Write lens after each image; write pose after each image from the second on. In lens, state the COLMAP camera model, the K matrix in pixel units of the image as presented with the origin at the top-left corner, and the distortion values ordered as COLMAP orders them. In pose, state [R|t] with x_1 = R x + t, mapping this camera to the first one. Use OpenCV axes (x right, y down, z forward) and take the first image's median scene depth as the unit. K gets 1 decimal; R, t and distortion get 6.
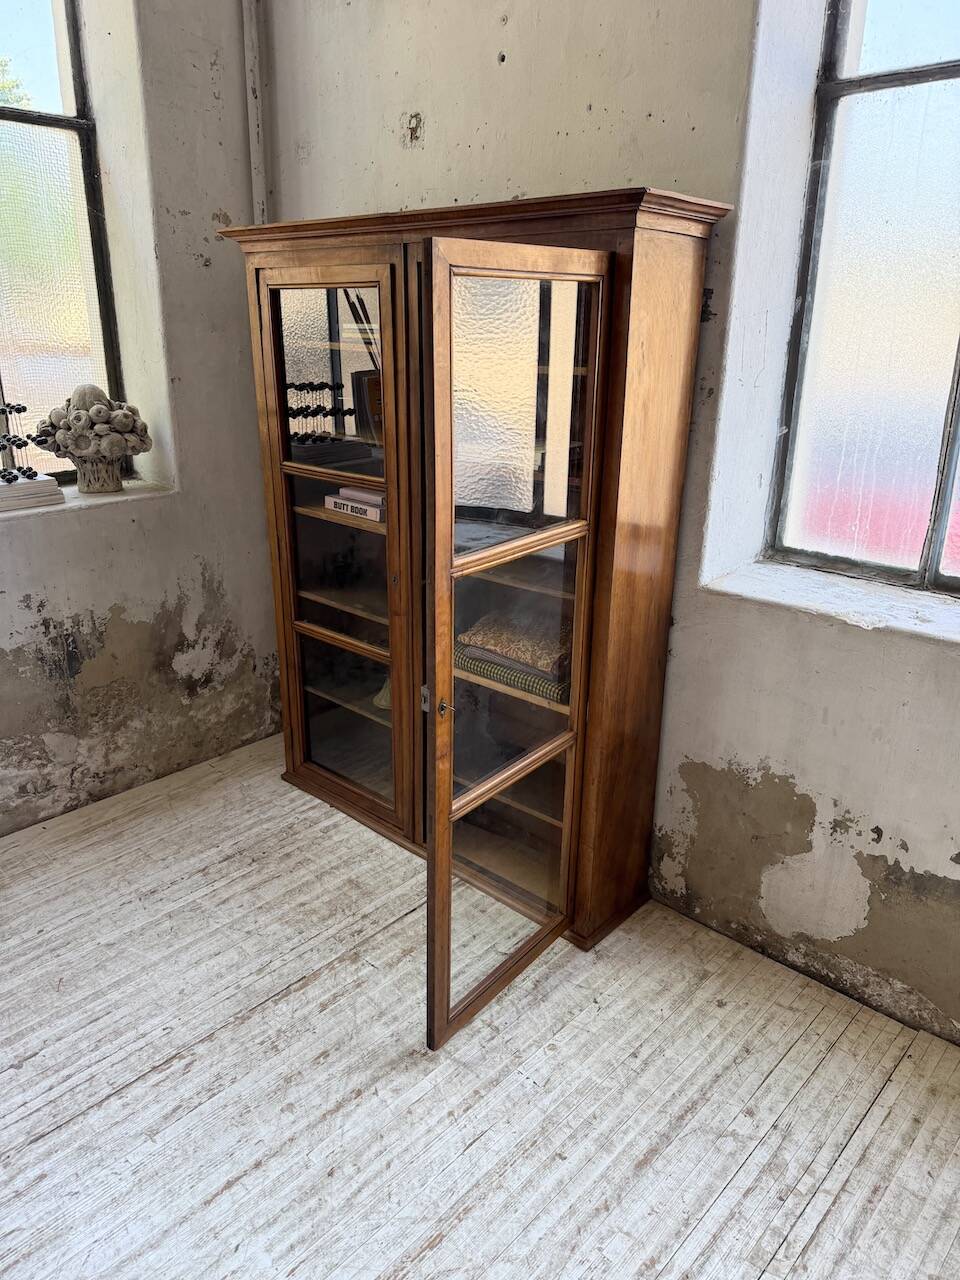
lens RADIAL K [[900.3, 0, 478.0], [0, 900.3, 630.5], [0, 0, 1]] dist [0.047310, -0.077789]
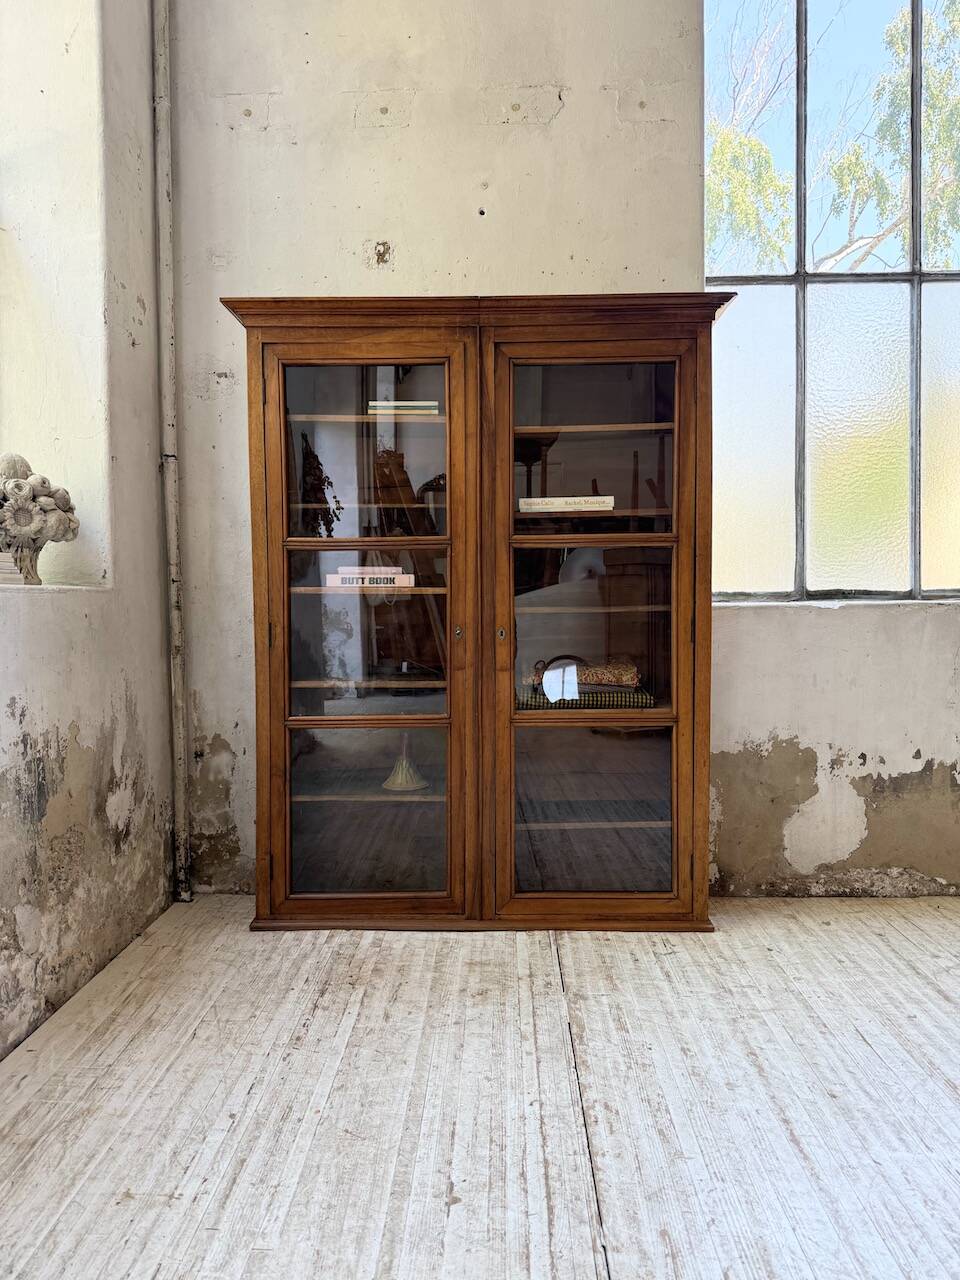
lens RADIAL K [[900.8, 0, 477.8], [0, 900.8, 636.6], [0, 0, 1]] dist [0.036428, -0.057630]
pose [[0.751084, -0.042796, 0.658818, -0.800423], [0.231418, 0.951650, -0.202009, 0.168691], [-0.618319, 0.304189, 0.724673, 0.269951]]
